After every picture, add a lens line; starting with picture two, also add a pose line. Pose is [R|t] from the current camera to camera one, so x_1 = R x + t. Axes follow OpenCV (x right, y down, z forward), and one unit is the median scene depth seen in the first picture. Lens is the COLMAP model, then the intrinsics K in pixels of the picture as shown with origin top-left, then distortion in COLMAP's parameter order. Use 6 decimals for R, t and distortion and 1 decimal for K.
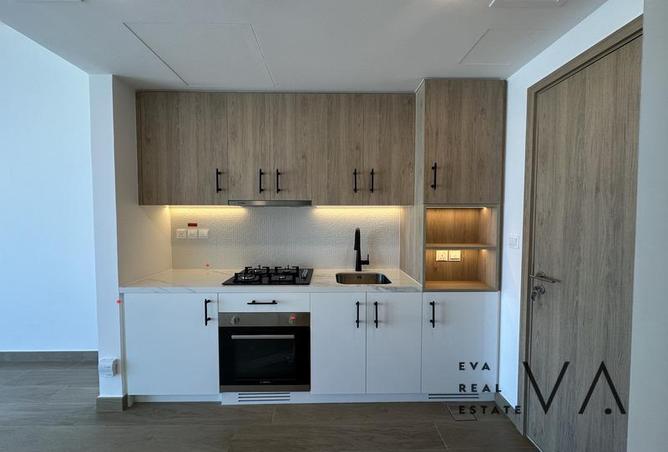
lens RADIAL K [[271.0, 0, 334.0], [0, 271.0, 226.0], [0, 0, 1]] dist [-0.002192, -0.000077]
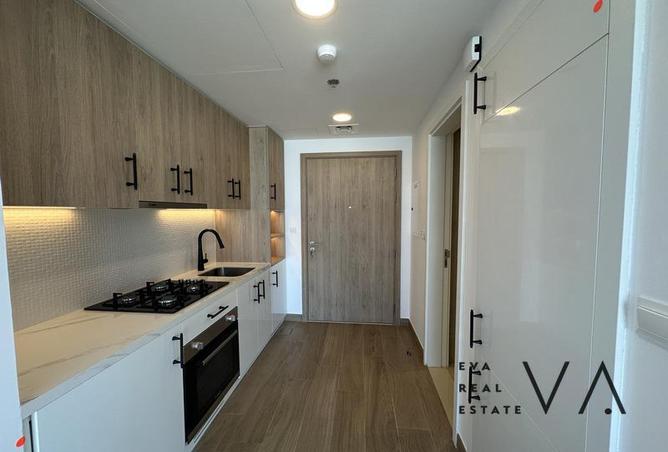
lens RADIAL K [[271.0, 0, 334.0], [0, 271.0, 226.0], [0, 0, 1]] dist [-0.002192, -0.000077]
pose [[0.108625, -0.055672, 0.992523, -1.038818], [0.035688, 0.998005, 0.052074, -0.048773], [-0.993442, 0.029765, 0.110395, 0.430786]]
